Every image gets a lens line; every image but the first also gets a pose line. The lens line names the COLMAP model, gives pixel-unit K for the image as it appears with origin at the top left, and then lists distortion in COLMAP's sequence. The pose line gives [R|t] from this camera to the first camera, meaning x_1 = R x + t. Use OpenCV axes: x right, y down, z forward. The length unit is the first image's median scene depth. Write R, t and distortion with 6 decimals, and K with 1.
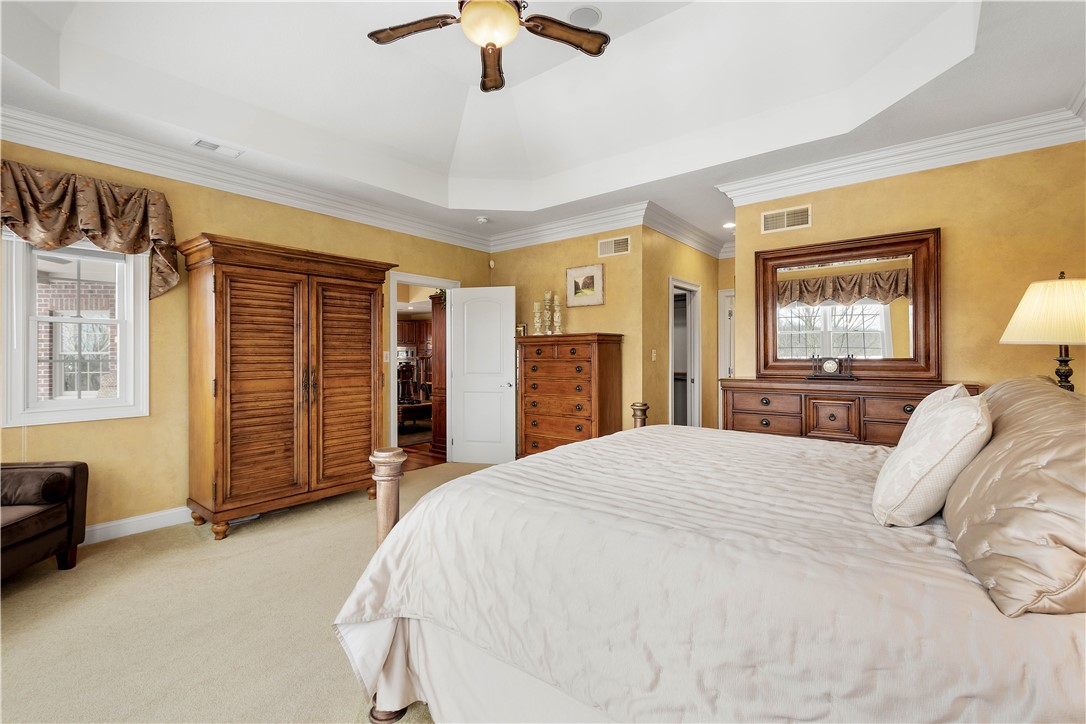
lens RADIAL K [[476.5, 0, 544.5], [0, 476.5, 355.7], [0, 0, 1]] dist [0.014512, -0.003782]
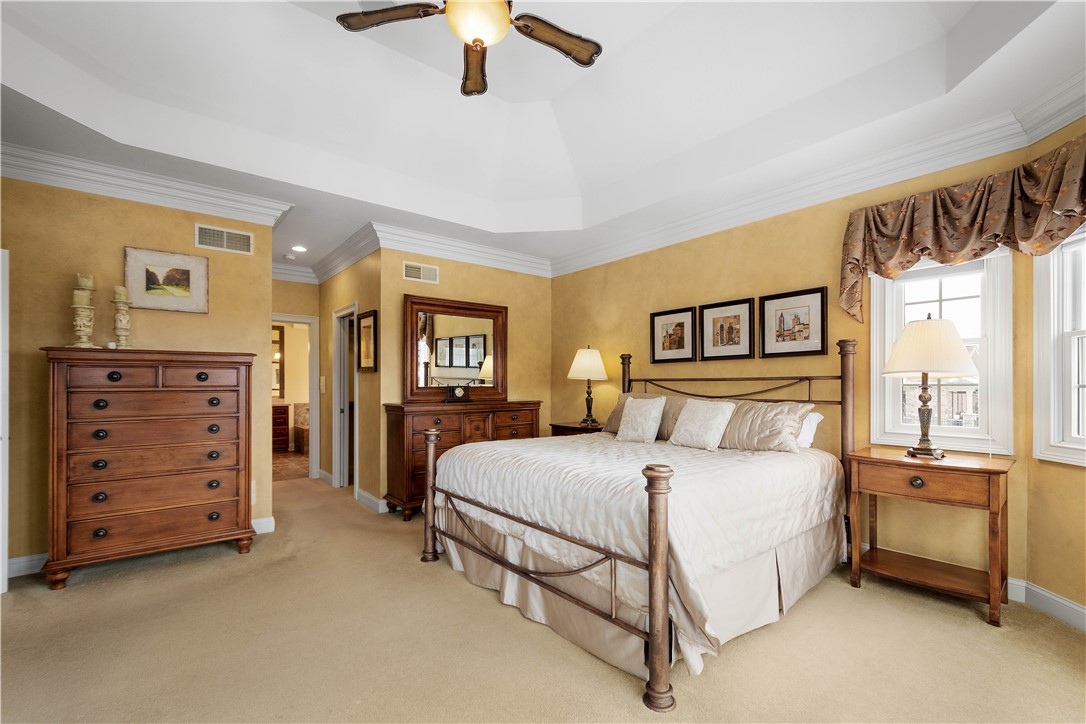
lens RADIAL K [[476.5, 0, 540.9], [0, 476.5, 383.0], [0, 0, 1]] dist [0.014512, -0.003782]
pose [[0.229797, 0.008255, 0.973204, -0.507008], [-0.000300, 0.999965, -0.008411, 0.005732], [-0.973239, 0.001640, 0.229791, 0.353252]]
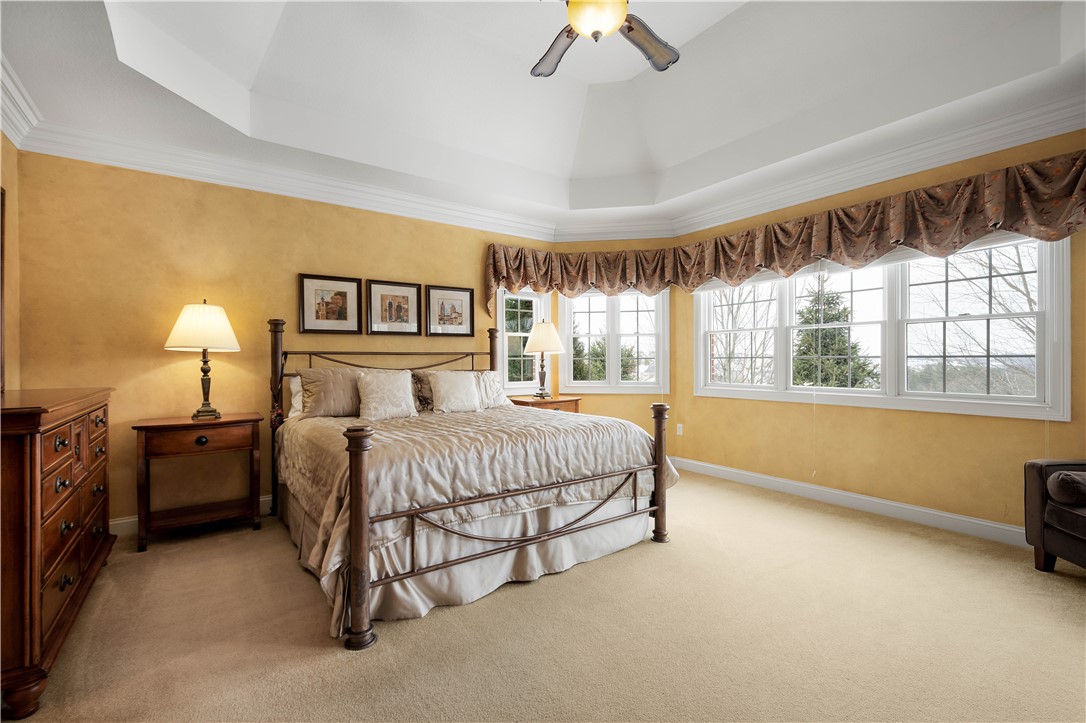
lens RADIAL K [[476.5, 0, 545.1], [0, 476.5, 364.1], [0, 0, 1]] dist [0.014512, -0.003782]
pose [[-0.958706, 0.012393, 0.284127, -0.141842], [0.012955, 0.999916, 0.000098, 0.015301], [-0.284102, 0.003774, -0.958787, 1.017155]]
